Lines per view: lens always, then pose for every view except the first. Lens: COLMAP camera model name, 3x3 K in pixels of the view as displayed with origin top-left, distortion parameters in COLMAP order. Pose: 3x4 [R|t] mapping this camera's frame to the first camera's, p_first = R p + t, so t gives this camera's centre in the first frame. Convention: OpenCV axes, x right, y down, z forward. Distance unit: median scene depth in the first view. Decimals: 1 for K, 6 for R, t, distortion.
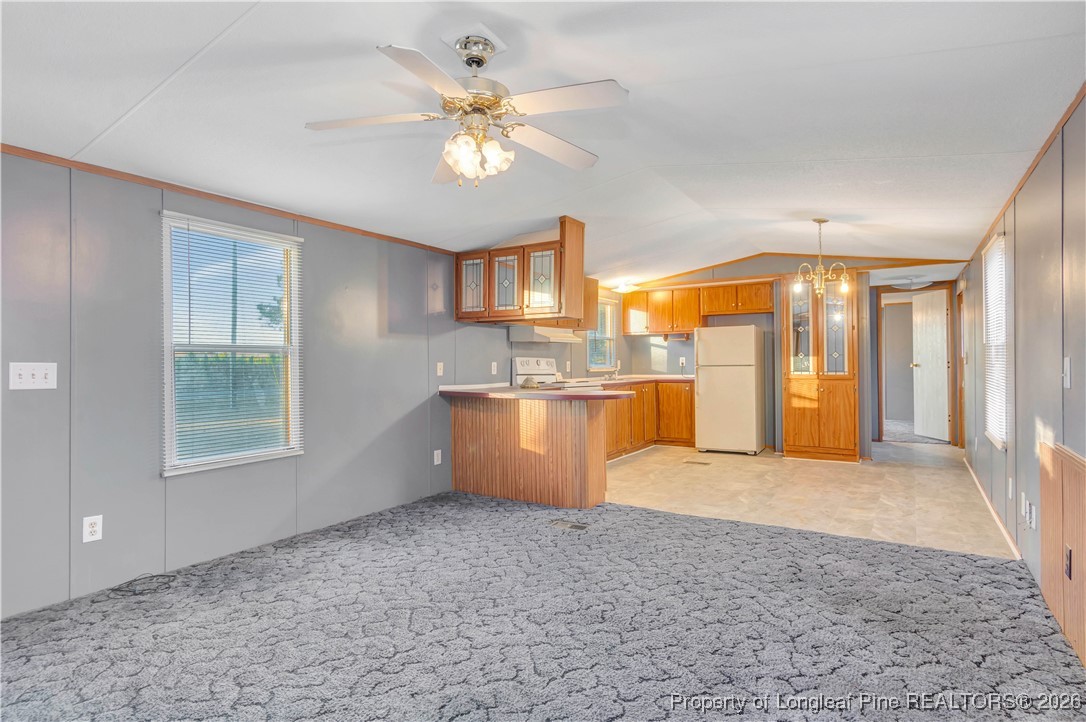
lens RADIAL K [[561.5, 0, 530.5], [0, 561.5, 358.9], [0, 0, 1]] dist [0.002893, -0.000145]
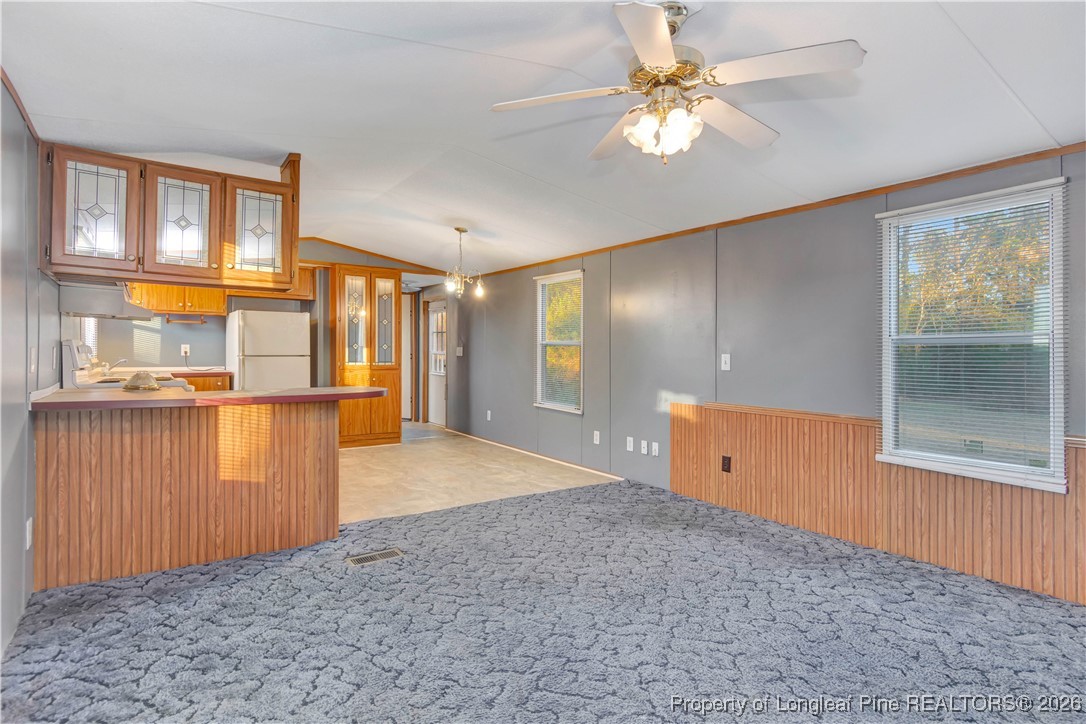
lens RADIAL K [[581.6, 0, 537.1], [0, 581.6, 355.4], [0, 0, 1]] dist [0.004841, 0.000153]
pose [[0.388671, 0.007012, 0.921350, -0.478934], [-0.018405, 0.999831, 0.000155, 0.004912], [-0.921193, -0.017017, 0.388734, 0.372987]]
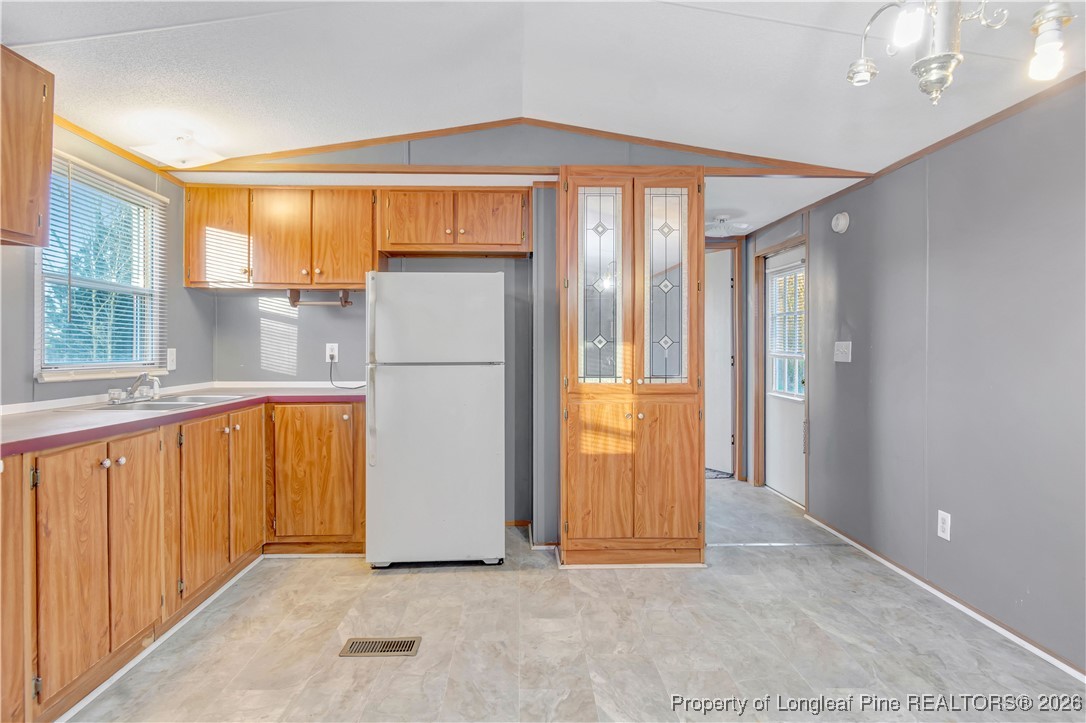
lens RADIAL K [[581.6, 0, 537.1], [0, 581.6, 354.9], [0, 0, 1]] dist [0.004841, 0.000153]
pose [[0.812405, 0.006448, 0.583059, 0.210633], [-0.013308, 0.999883, 0.007486, 0.001484], [-0.582942, -0.013841, 0.812396, 0.841206]]
